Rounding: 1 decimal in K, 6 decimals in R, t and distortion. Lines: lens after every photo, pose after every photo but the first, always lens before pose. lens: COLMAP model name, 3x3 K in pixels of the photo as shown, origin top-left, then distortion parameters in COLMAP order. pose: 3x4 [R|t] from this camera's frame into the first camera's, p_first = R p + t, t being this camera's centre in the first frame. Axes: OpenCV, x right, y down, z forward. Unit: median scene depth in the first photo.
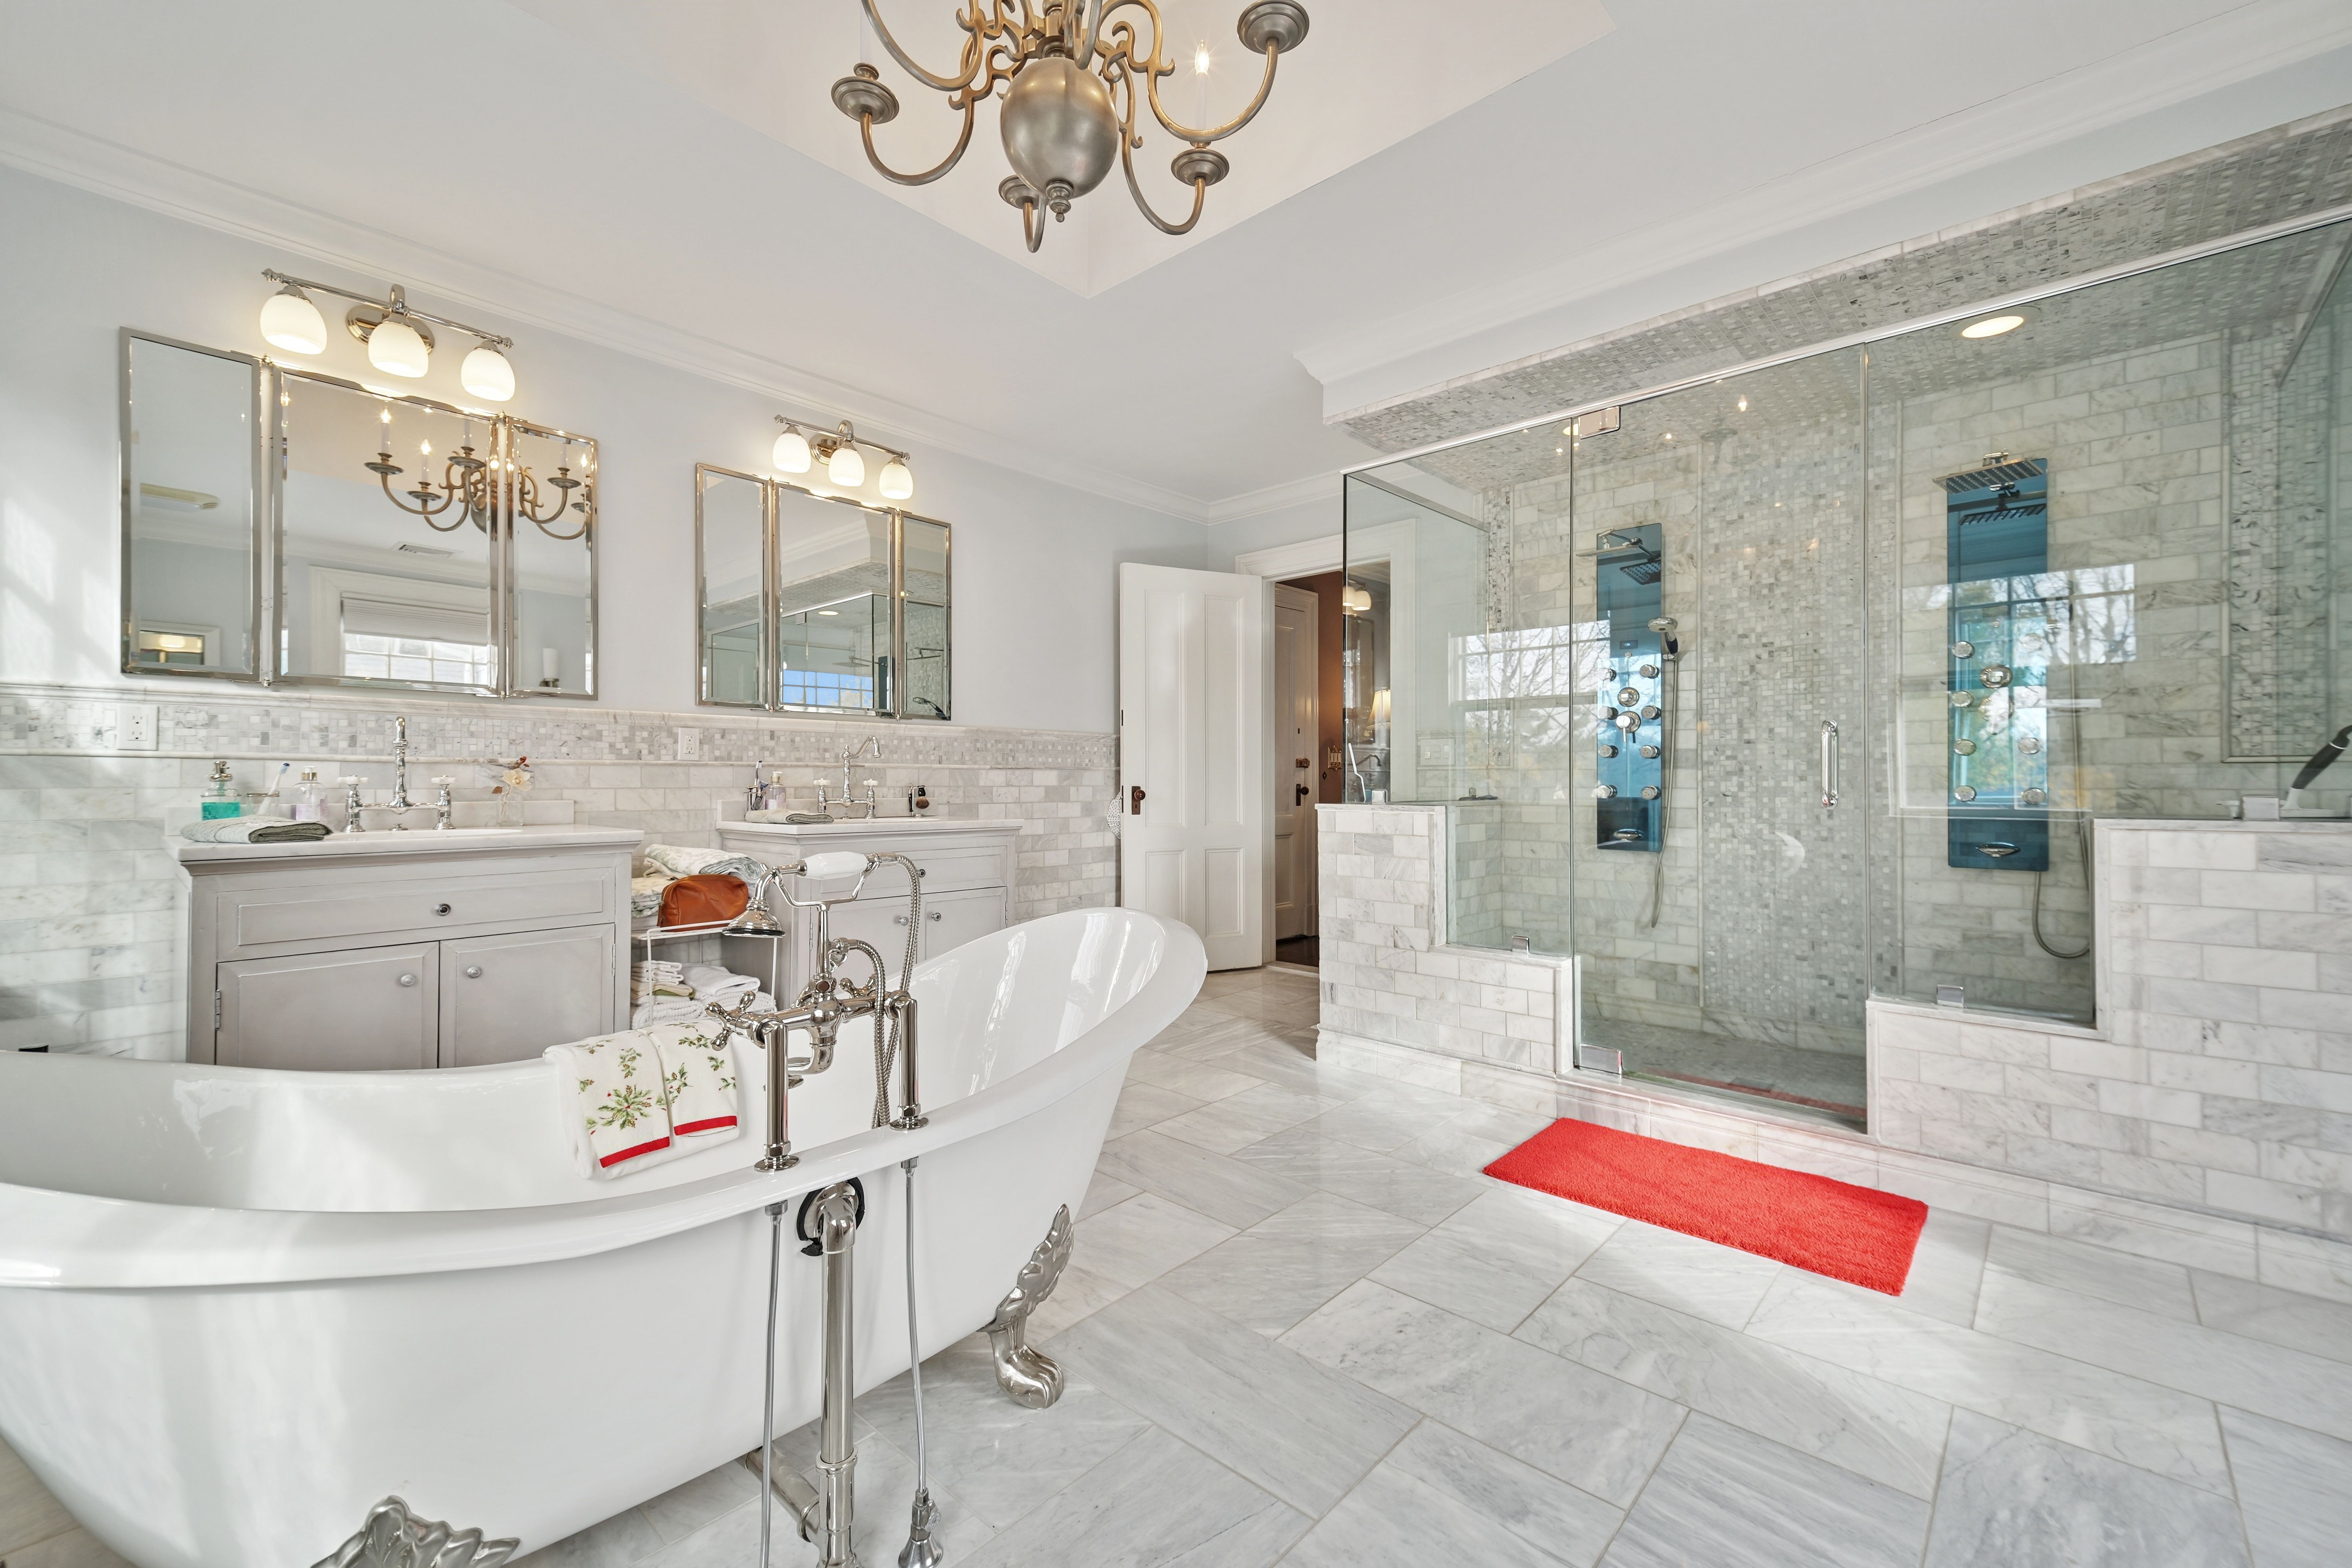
lens RADIAL K [[967.2, 0, 1176.0], [0, 967.2, 784.0], [0, 0, 1]] dist [0.044760, -0.016256]
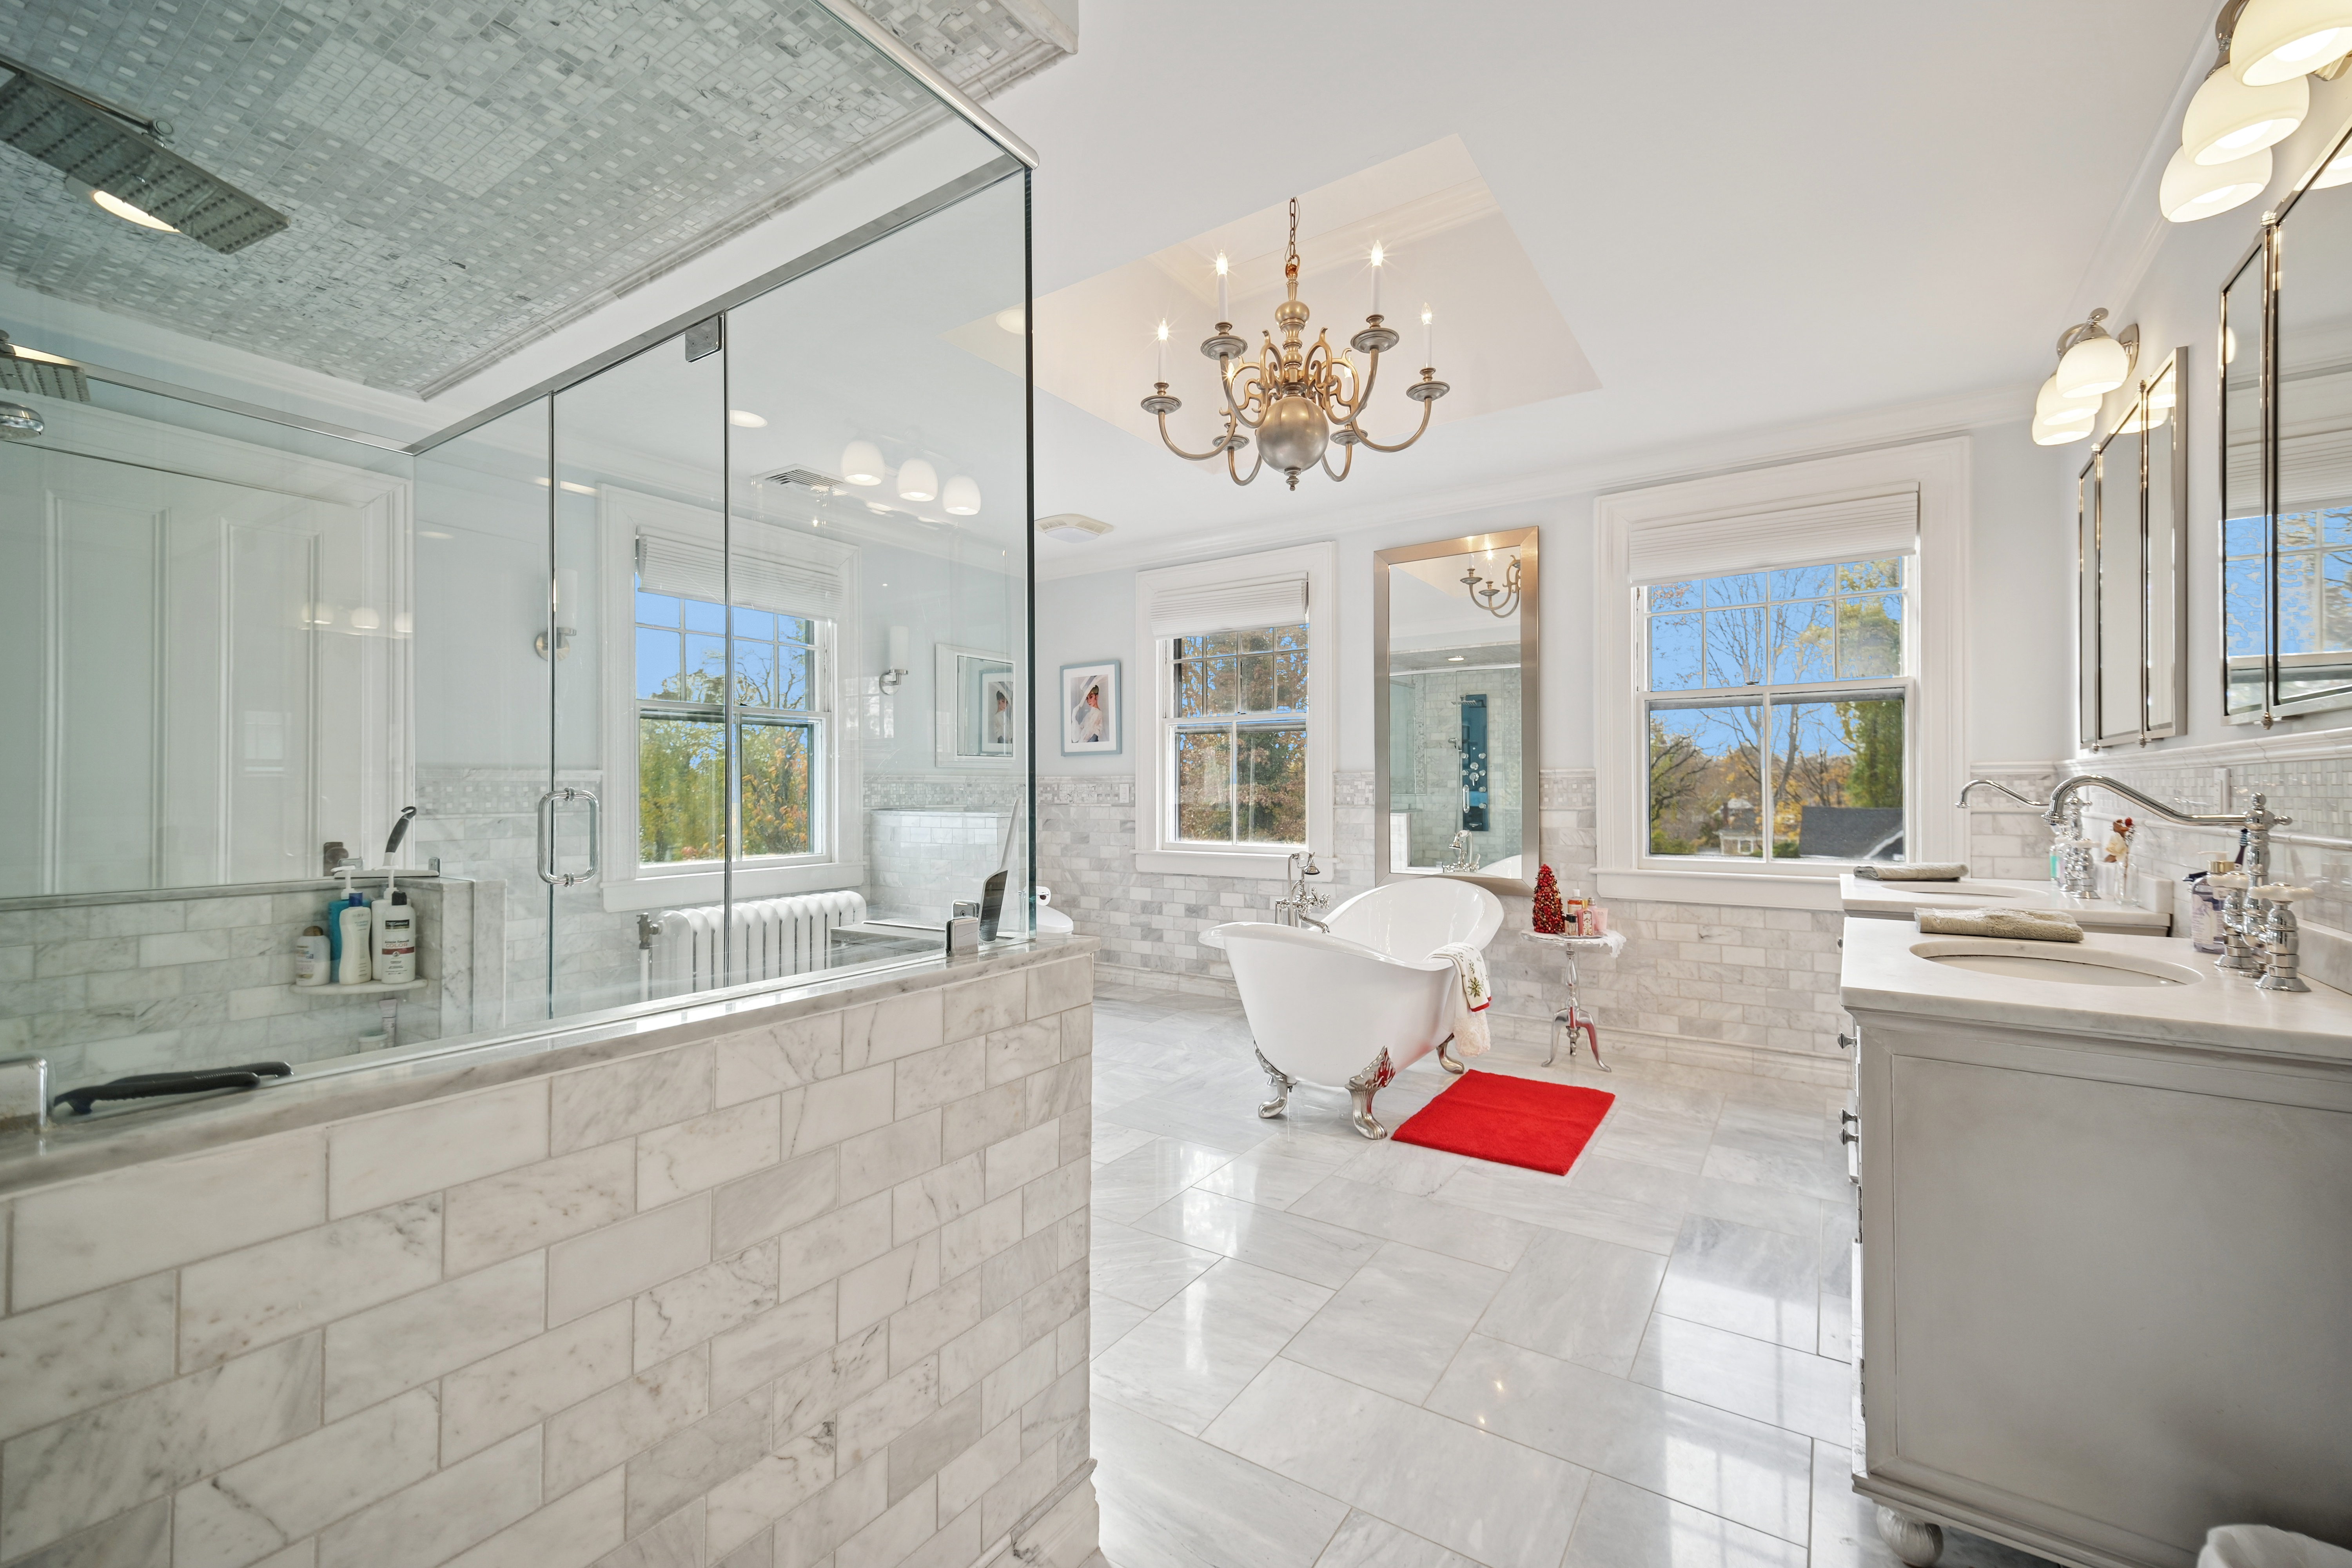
lens RADIAL K [[967.2, 0, 1176.0], [0, 967.2, 784.0], [0, 0, 1]] dist [0.044760, -0.016256]
pose [[-0.990854, 0.000825, -0.134936, 0.181802], [0.000954, 0.999999, -0.000890, -0.050900], [0.134935, -0.001010, -0.990854, 1.557321]]
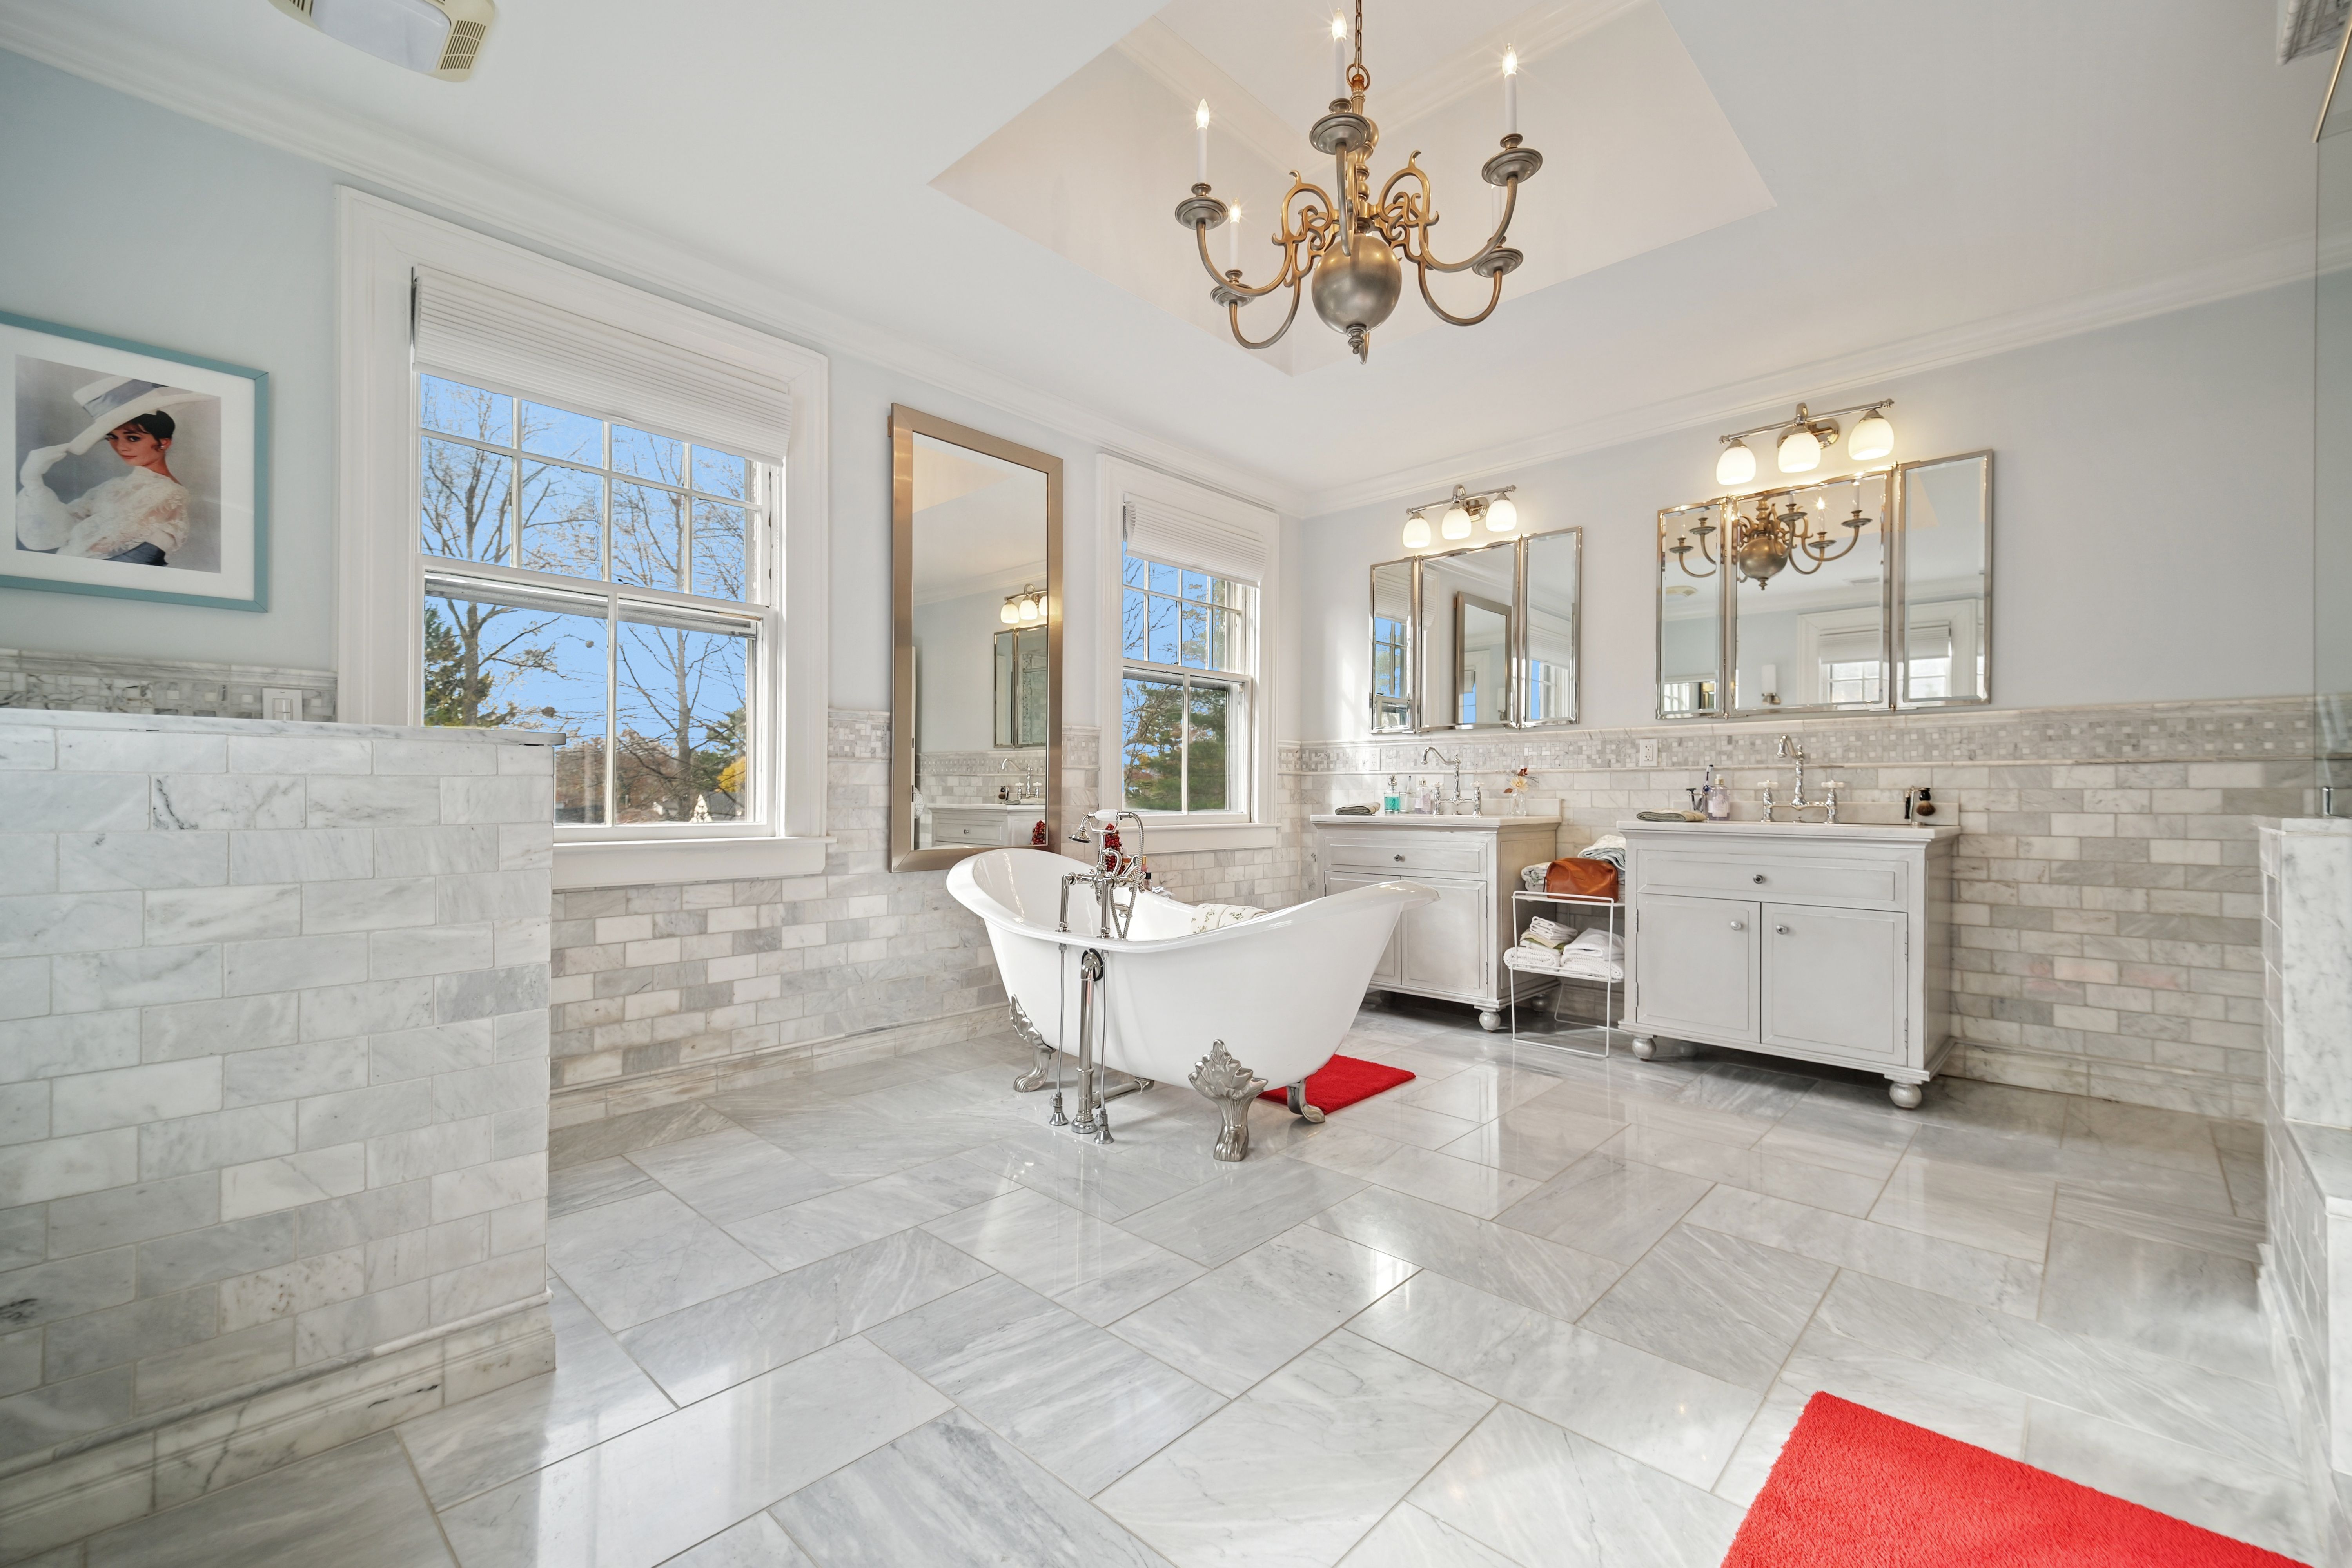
lens RADIAL K [[991.3, 0, 1175.1], [0, 991.3, 765.7], [0, 0, 1]] dist [0.036795, -0.009136]
pose [[-0.012272, -0.034826, -0.999318, 0.757868], [-0.008123, 0.999364, -0.034728, 0.022653], [0.999892, 0.007691, -0.012547, 0.472168]]
